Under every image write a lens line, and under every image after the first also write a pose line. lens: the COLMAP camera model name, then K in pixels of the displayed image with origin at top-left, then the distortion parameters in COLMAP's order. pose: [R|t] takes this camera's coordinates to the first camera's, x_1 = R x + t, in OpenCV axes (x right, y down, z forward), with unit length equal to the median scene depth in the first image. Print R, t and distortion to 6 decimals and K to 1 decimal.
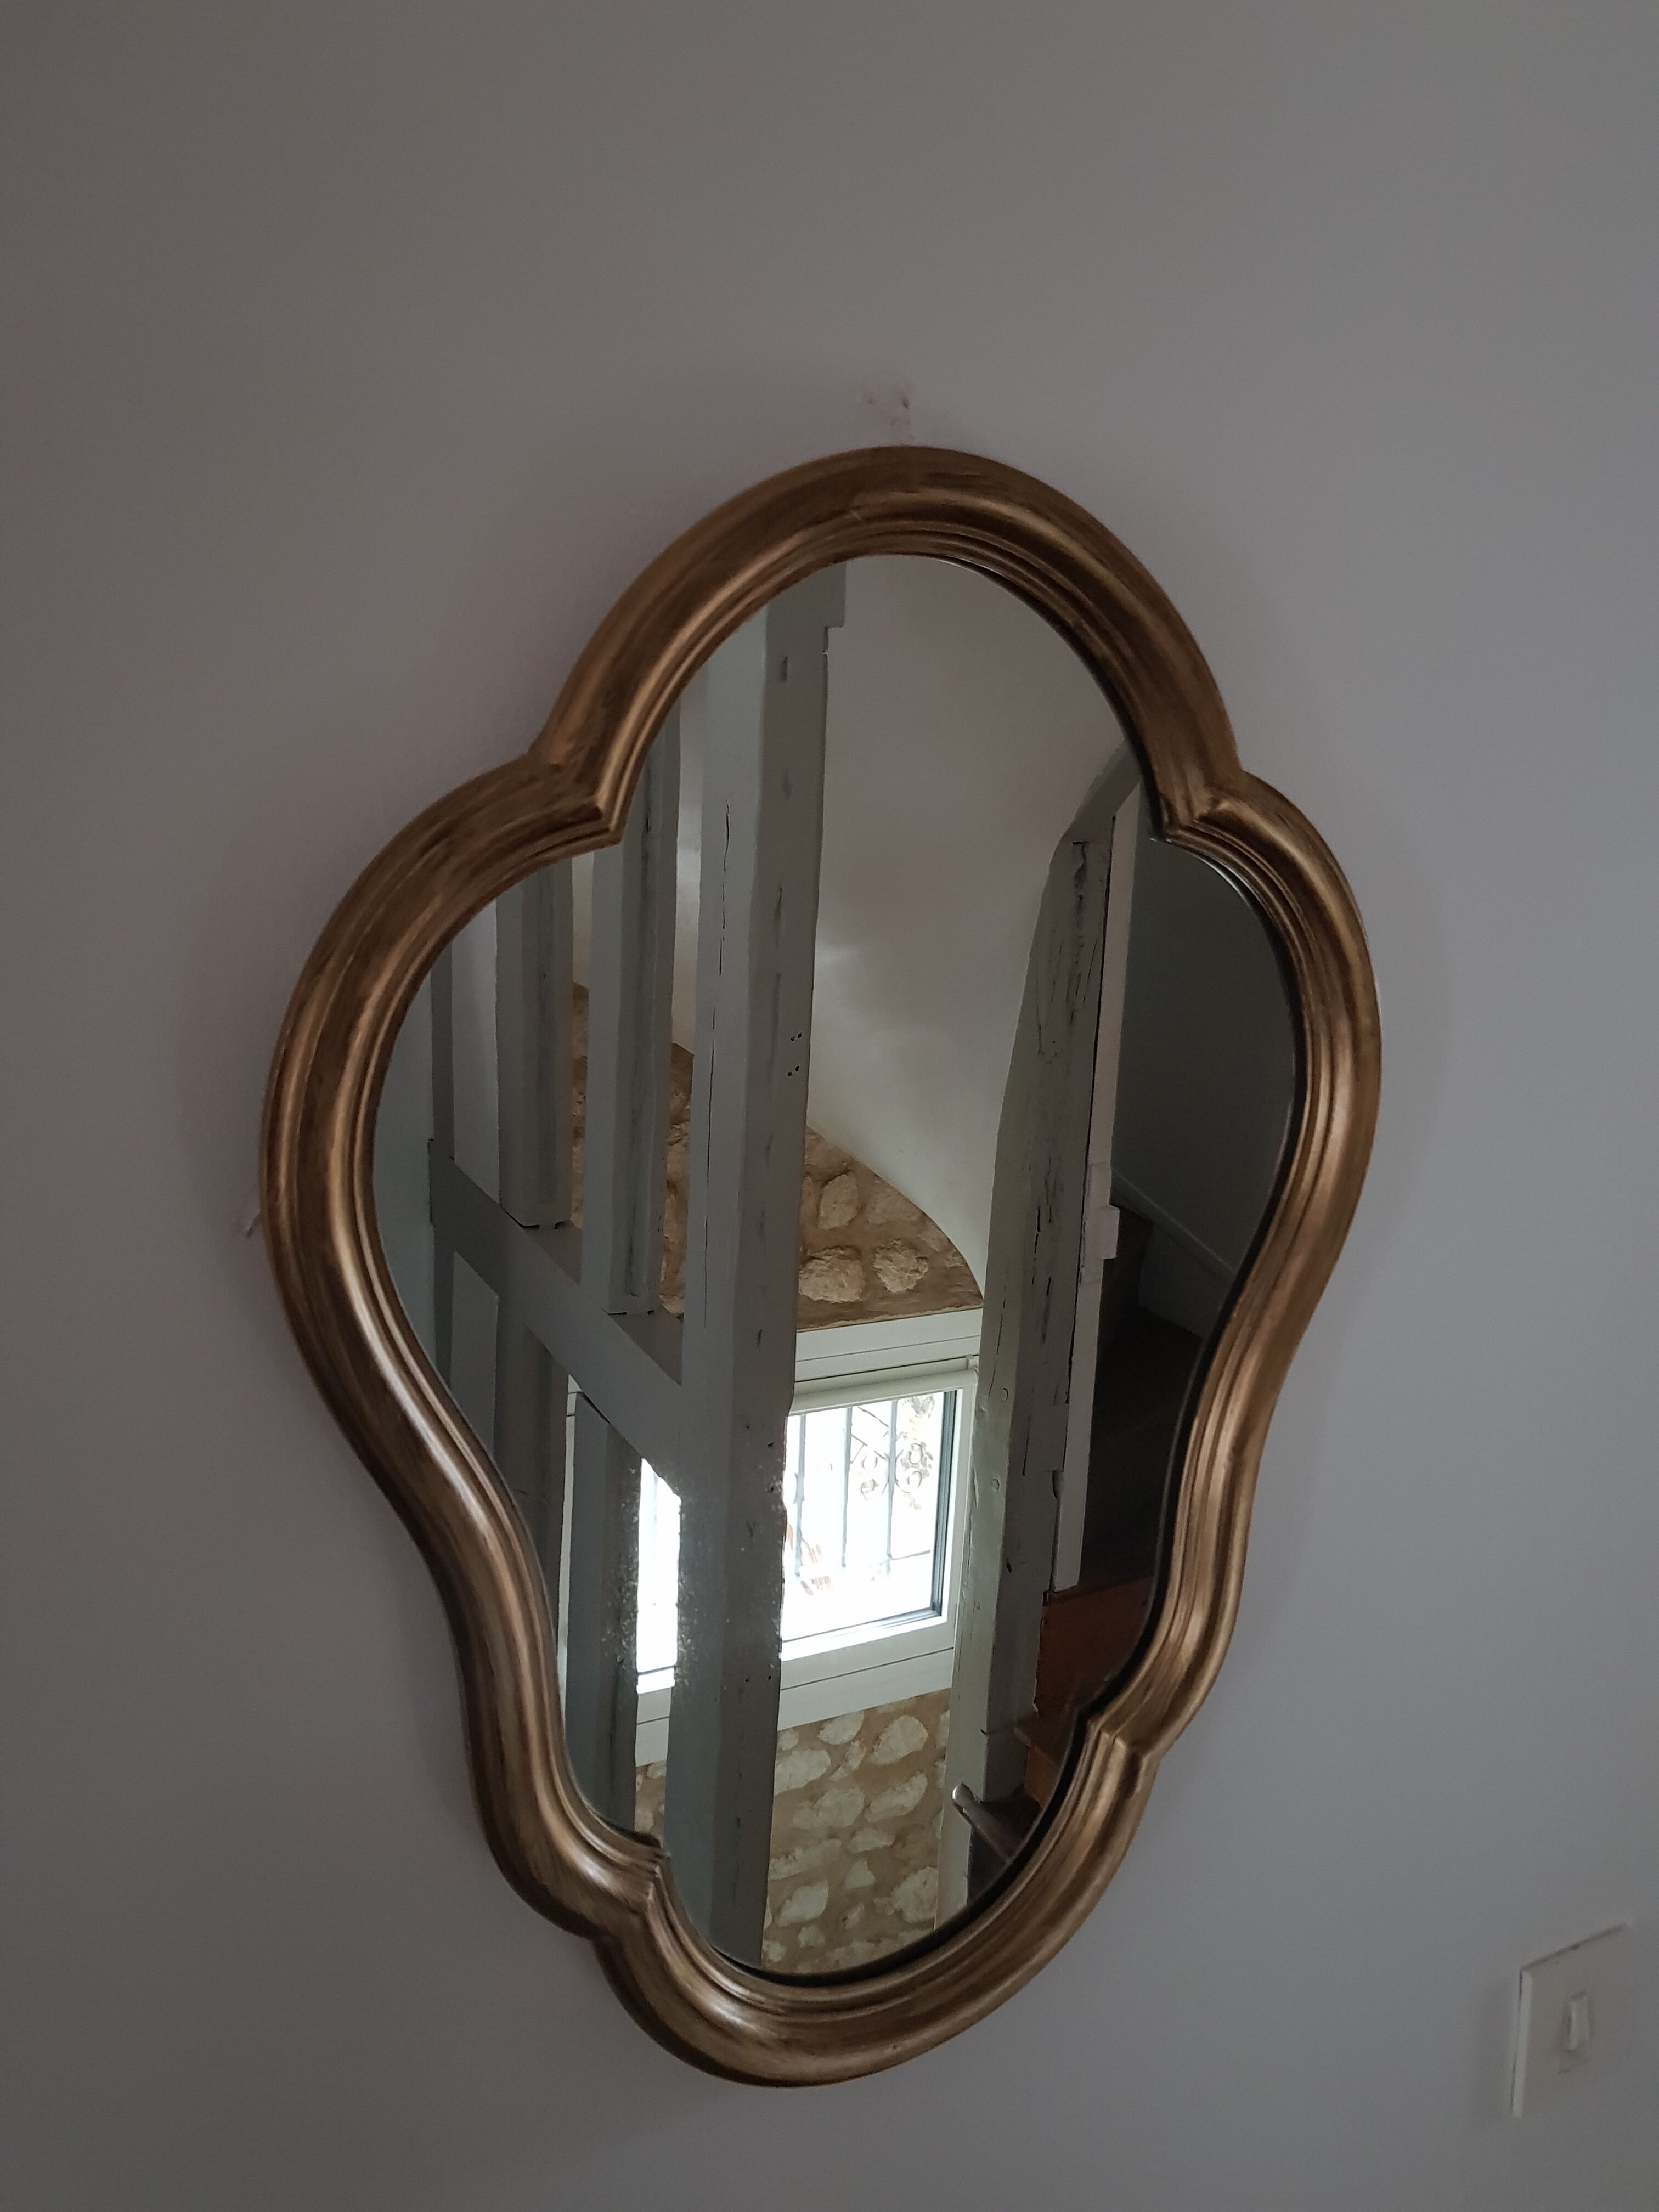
lens RADIAL K [[1994.0, 0, 829.5], [0, 1994.0, 1106.0], [0, 0, 1]] dist [0.004922, -0.005237]
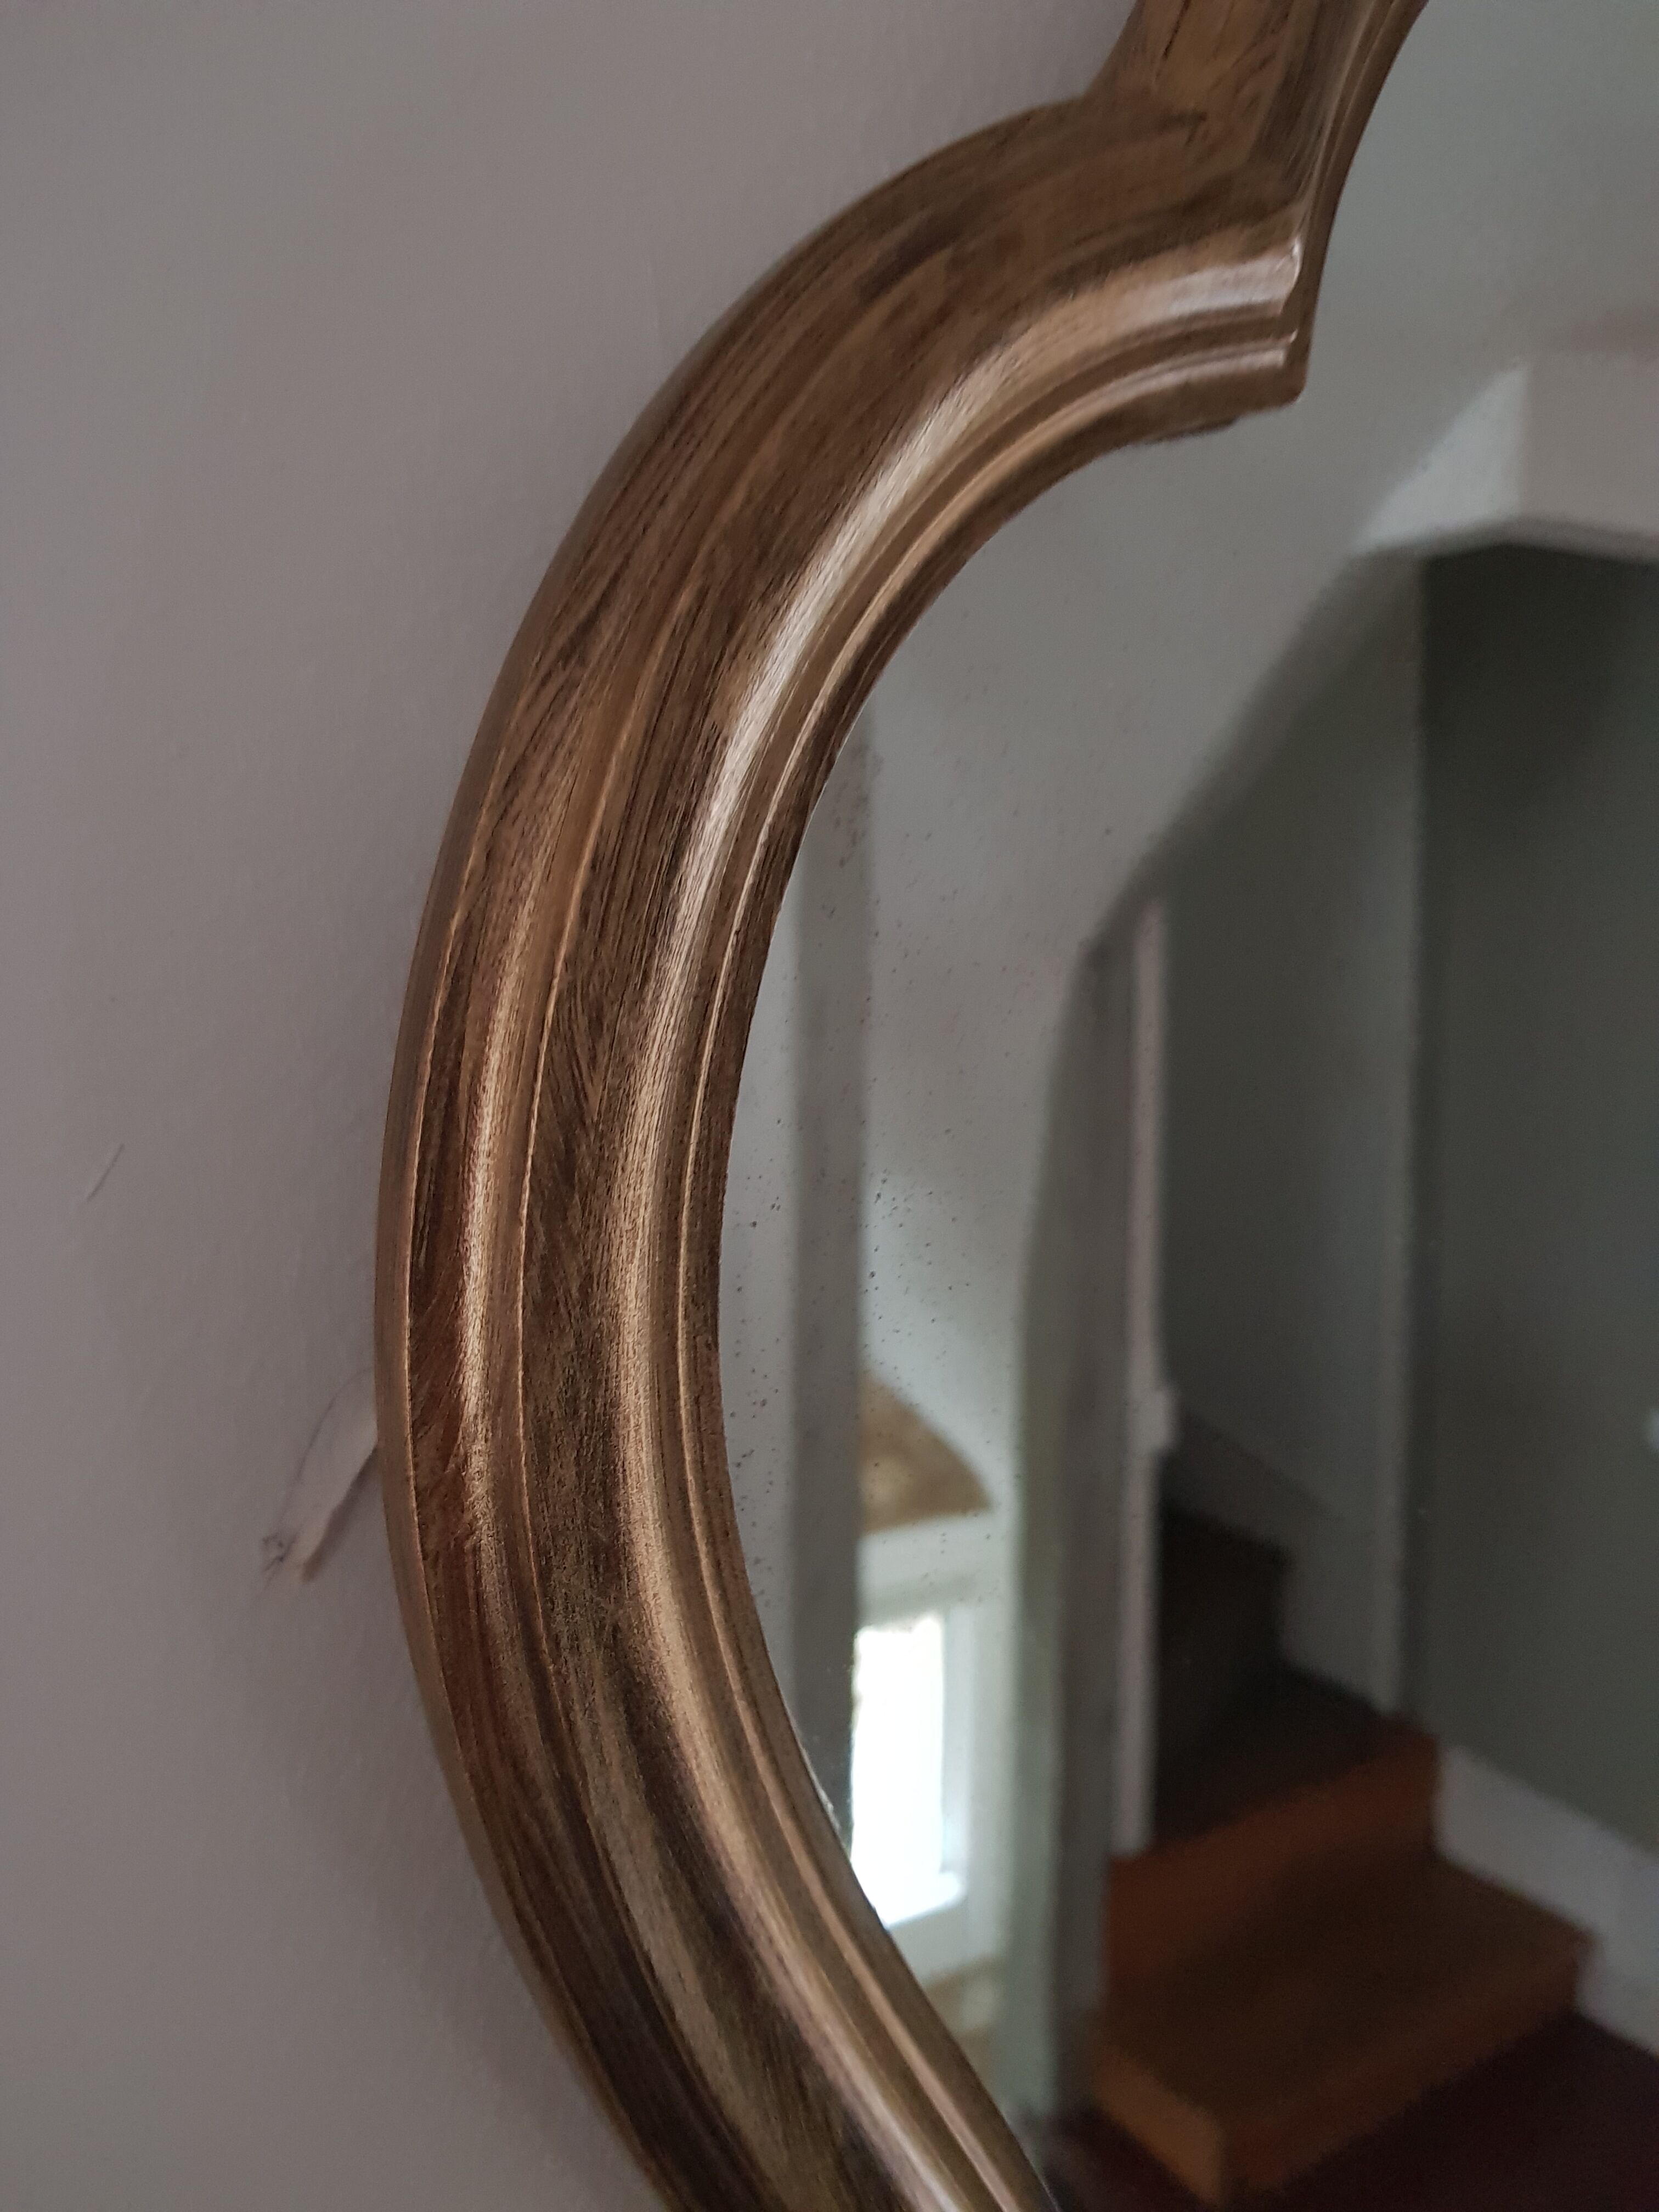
lens RADIAL K [[1994.0, 0, 829.5], [0, 1994.0, 1106.0], [0, 0, 1]] dist [0.004922, -0.005237]
pose [[0.996390, -0.048502, 0.069673, -0.233373], [0.055143, 0.993776, -0.096791, 0.027472], [-0.064544, 0.100284, 0.992863, 0.689780]]
